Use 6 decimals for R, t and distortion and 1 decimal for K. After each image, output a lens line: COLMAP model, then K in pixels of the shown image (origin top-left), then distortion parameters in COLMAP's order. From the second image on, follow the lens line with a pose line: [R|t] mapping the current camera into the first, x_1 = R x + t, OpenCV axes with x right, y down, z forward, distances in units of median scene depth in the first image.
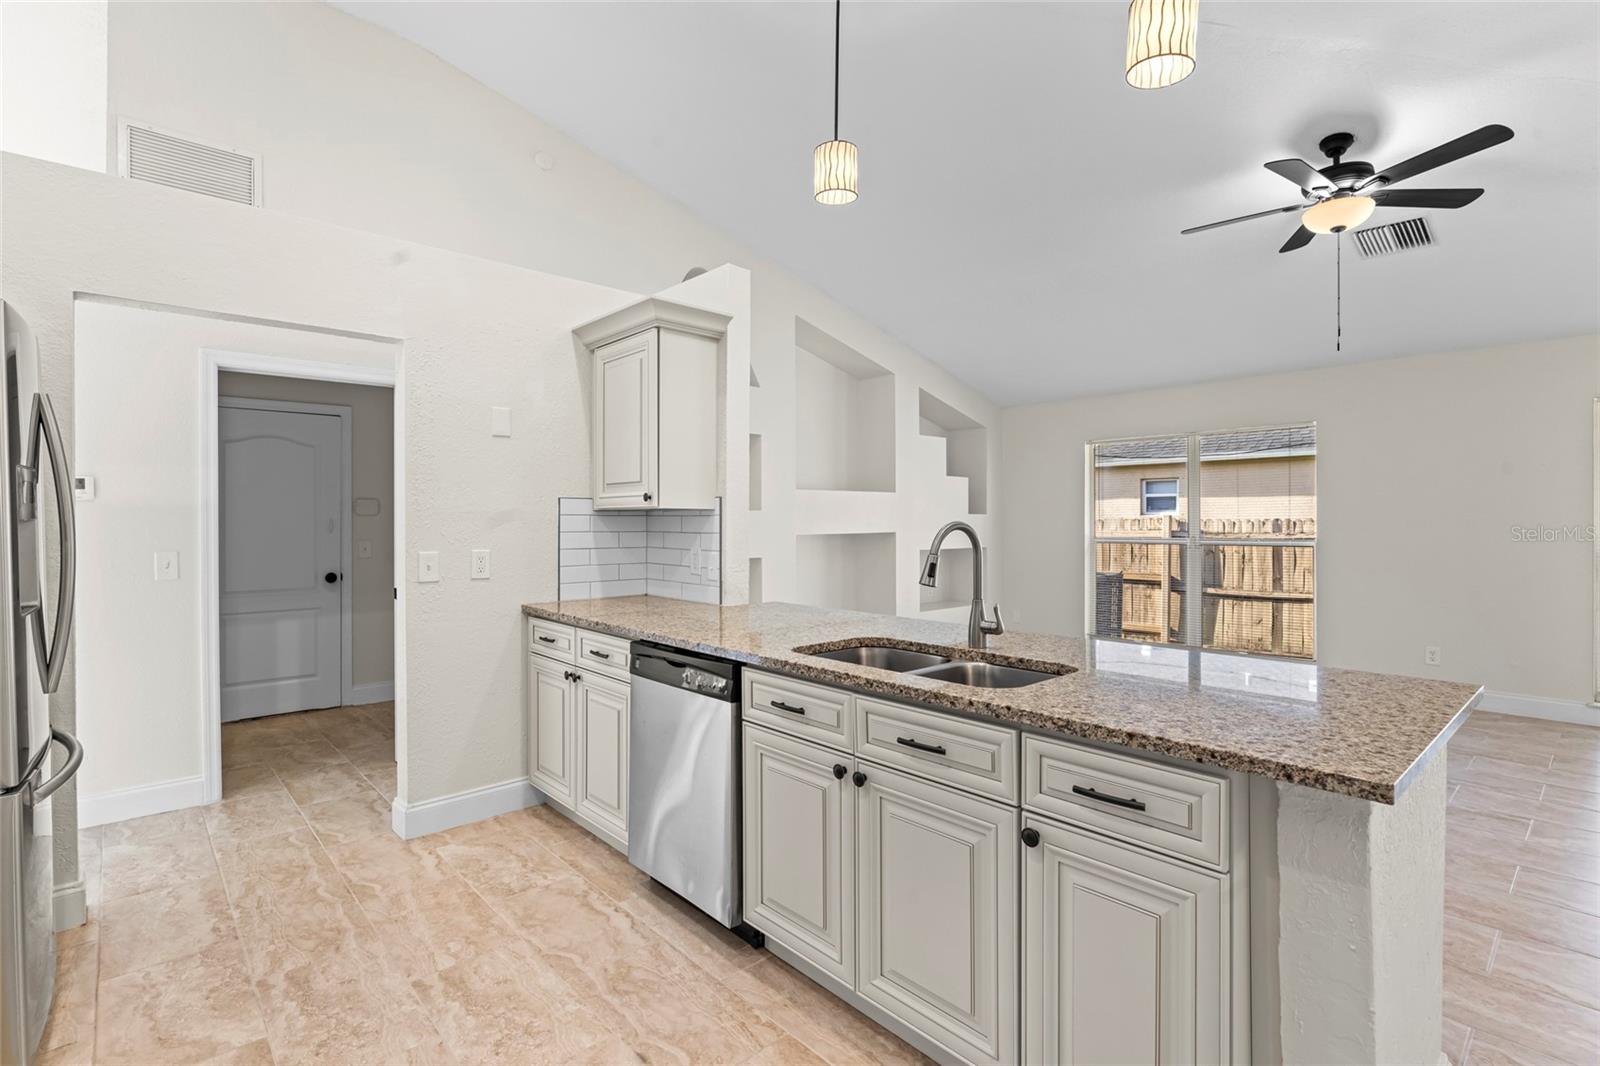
lens RADIAL K [[747.6, 0, 781.3], [0, 747.6, 524.6], [0, 0, 1]] dist [-0.007504, 0.000676]
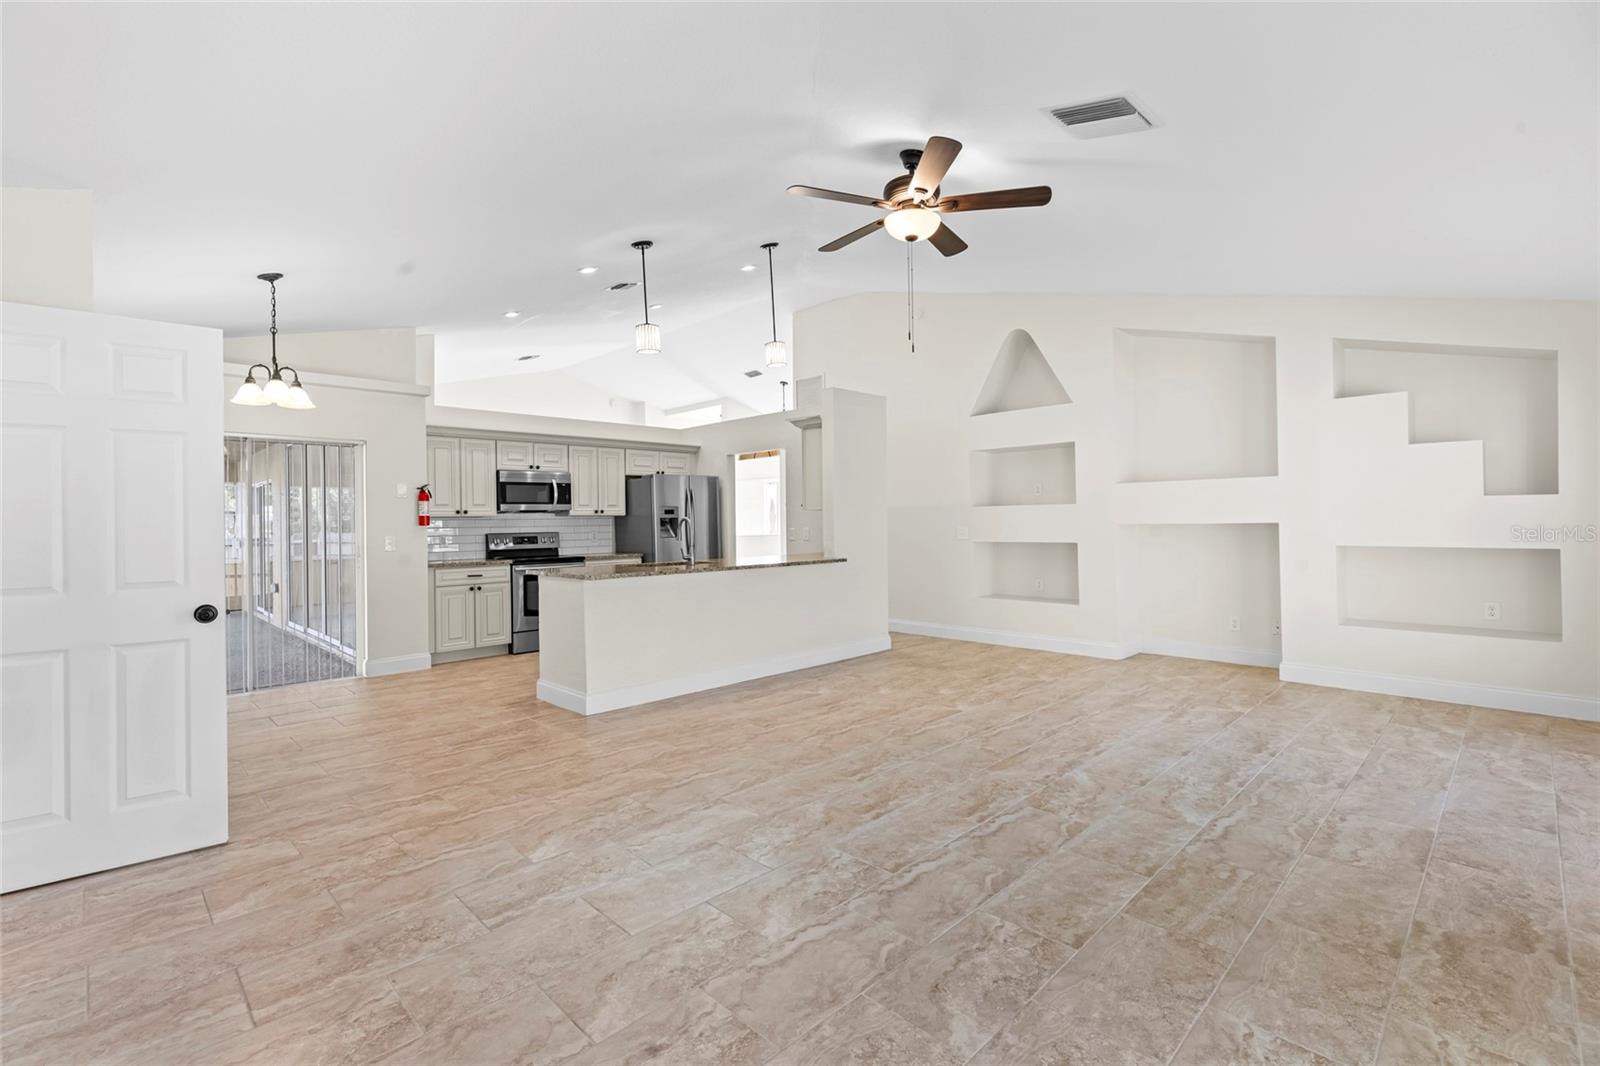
lens RADIAL K [[723.9, 0, 789.0], [0, 723.9, 519.6], [0, 0, 1]] dist [0.004461, 0.000651]
pose [[0.044024, 0.002721, -0.999027, 2.125070], [0.009096, 0.999954, 0.003124, -0.000625], [0.998989, -0.009224, 0.043997, 0.929174]]
